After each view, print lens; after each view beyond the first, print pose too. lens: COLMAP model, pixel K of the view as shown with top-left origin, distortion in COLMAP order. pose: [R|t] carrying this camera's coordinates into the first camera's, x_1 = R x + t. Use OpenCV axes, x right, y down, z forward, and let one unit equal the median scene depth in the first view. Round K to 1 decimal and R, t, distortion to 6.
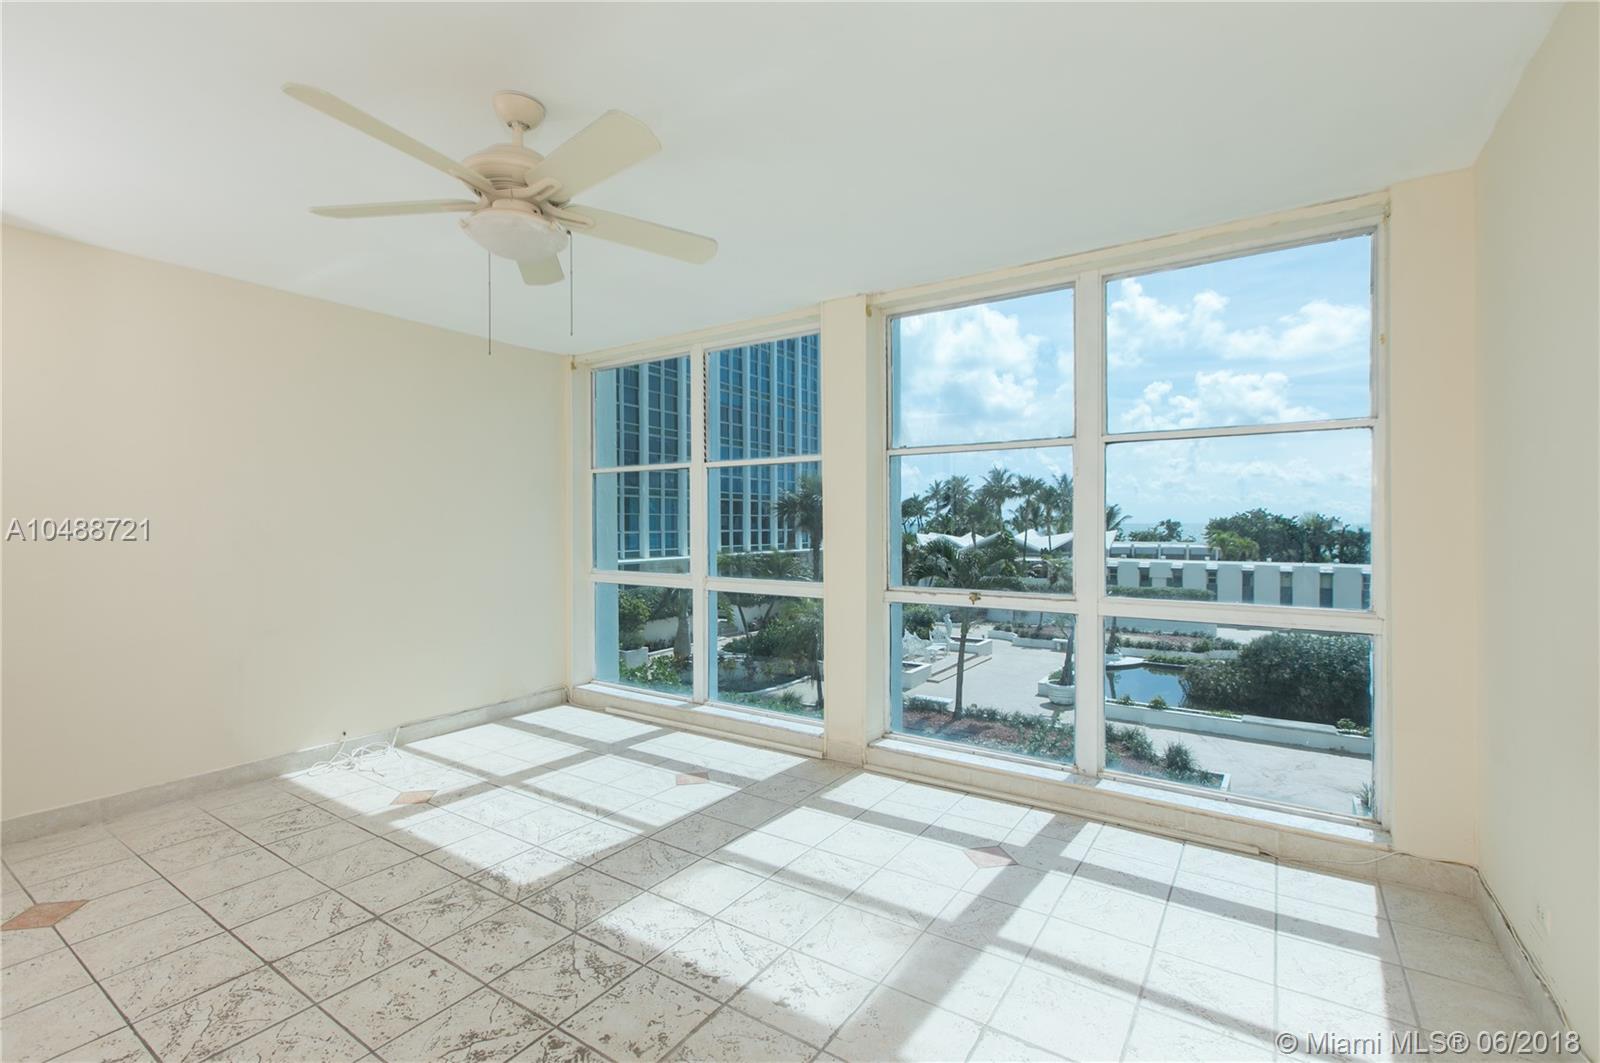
lens RADIAL K [[717.6, 0, 794.4], [0, 717.6, 523.7], [0, 0, 1]] dist [0.002717, 0.000432]
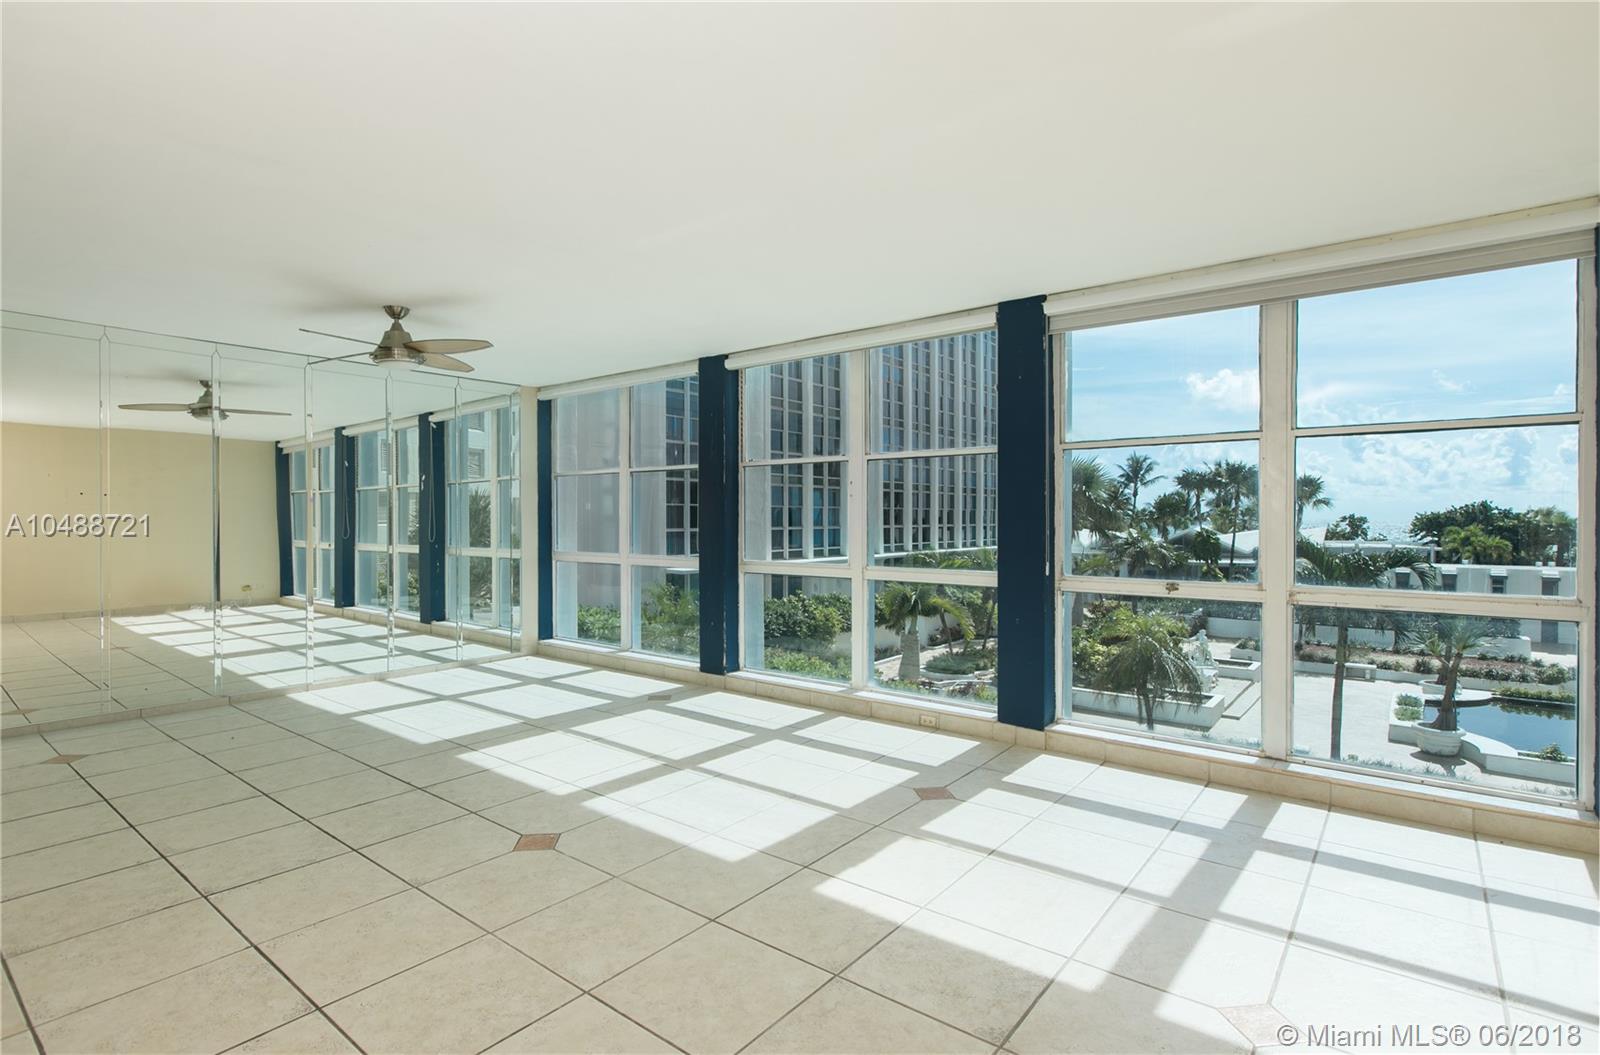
lens RADIAL K [[781.5, 0, 787.0], [0, 781.5, 532.4], [0, 0, 1]] dist [-0.005008, -0.001341]
pose [[0.996186, 0.003478, -0.087184, -0.897188], [-0.001849, 0.999822, 0.018759, -0.003183], [0.087233, -0.018526, 0.996016, 0.393242]]
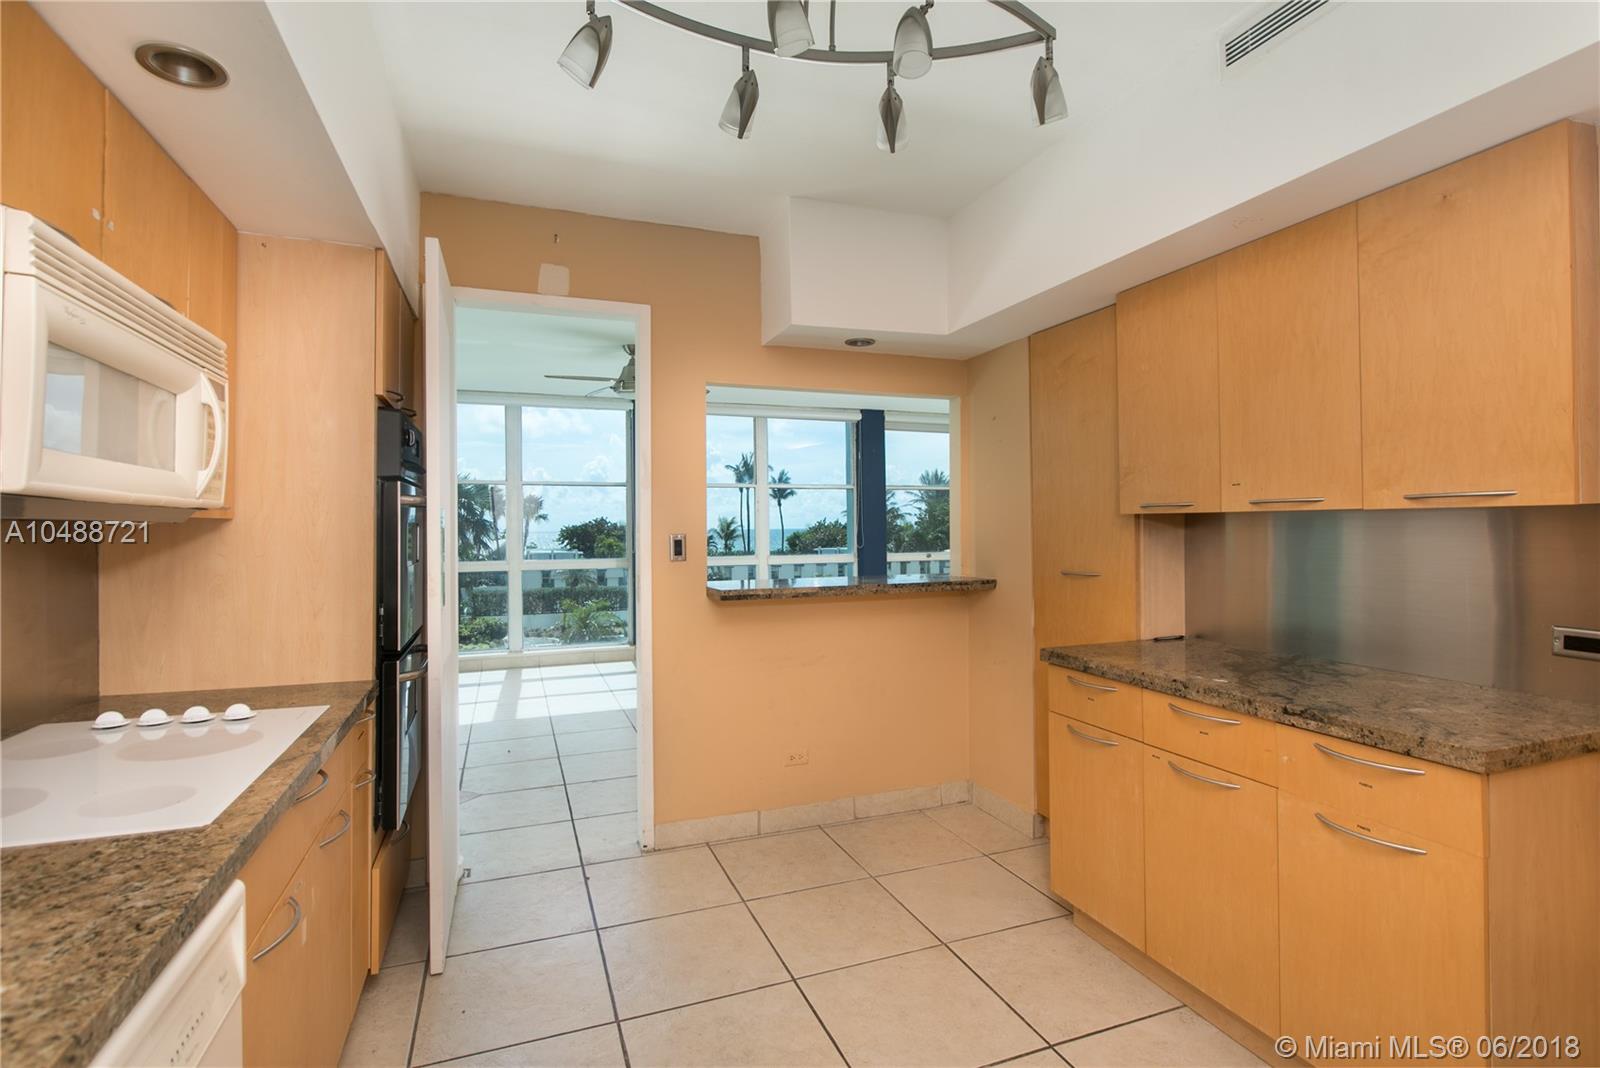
lens RADIAL K [[767.7, 0, 792.1], [0, 767.7, 529.1], [0, 0, 1]] dist [0.002060, -0.000110]
pose [[0.581377, -0.005044, 0.813618, -2.071612], [0.008483, 0.999964, 0.000138, 0.005253], [-0.813590, 0.006822, 0.581399, 0.469674]]
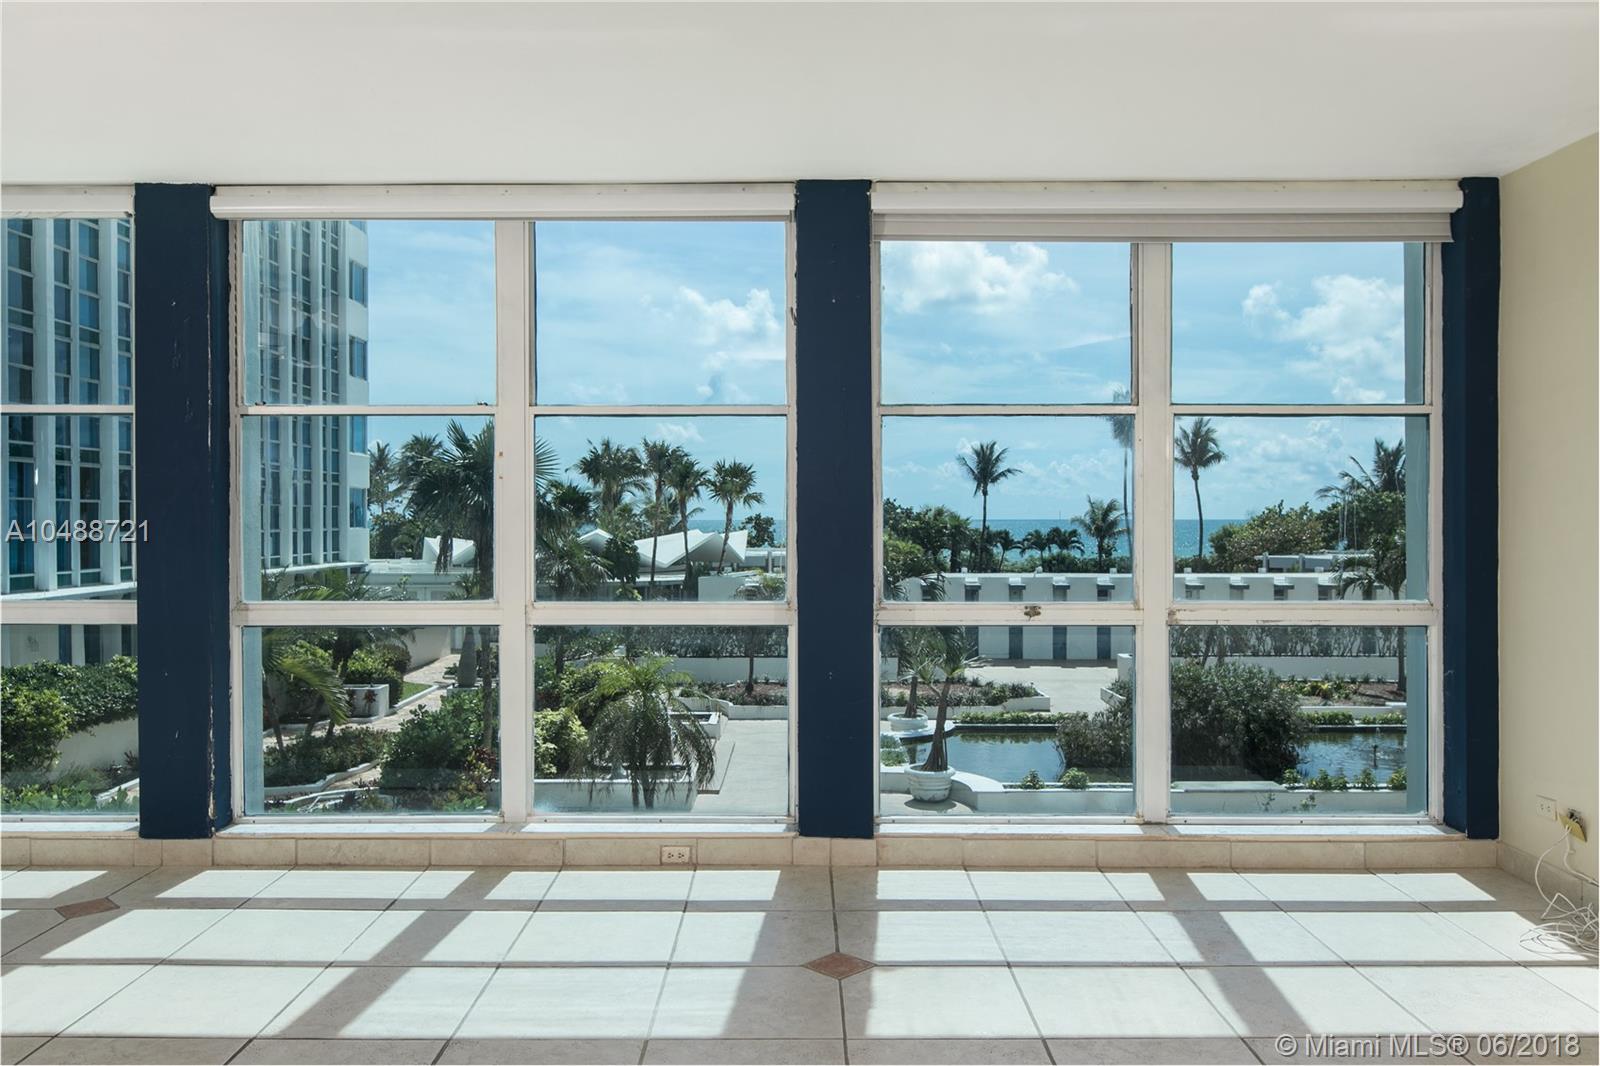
lens RADIAL K [[1227.6, 0, 792.1], [0, 1227.6, 540.2], [0, 0, 1]] dist [-0.004418, -0.004302]
pose [[0.831787, -0.008994, 0.555021, -1.210299], [-0.000173, 0.999864, 0.016461, -0.001264], [-0.555094, -0.013788, 0.831673, 0.549672]]
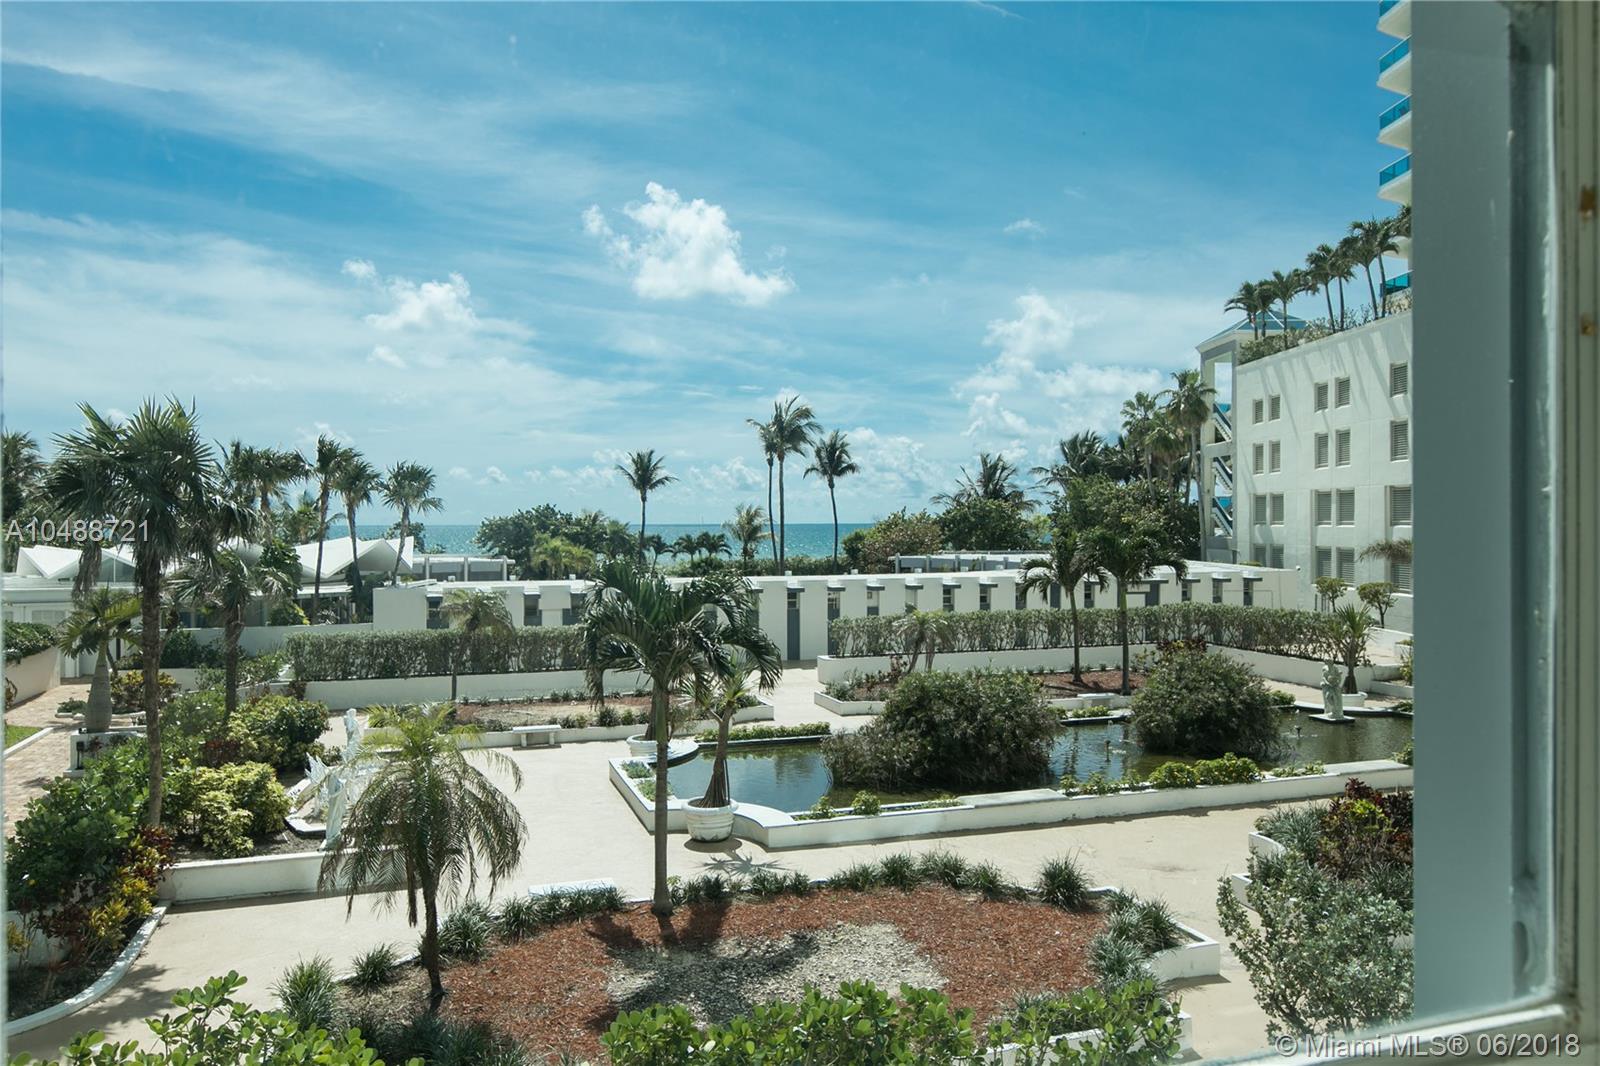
lens RADIAL K [[1131.1, 0, 791.2], [0, 1131.1, 534.2], [0, 0, 1]] dist [0.001724, -0.006686]
pose [[0.615603, -0.008646, 0.788009, -1.073552], [0.003267, 0.999959, 0.008419, -0.003615], [-0.788050, -0.002608, 0.615606, 1.382873]]
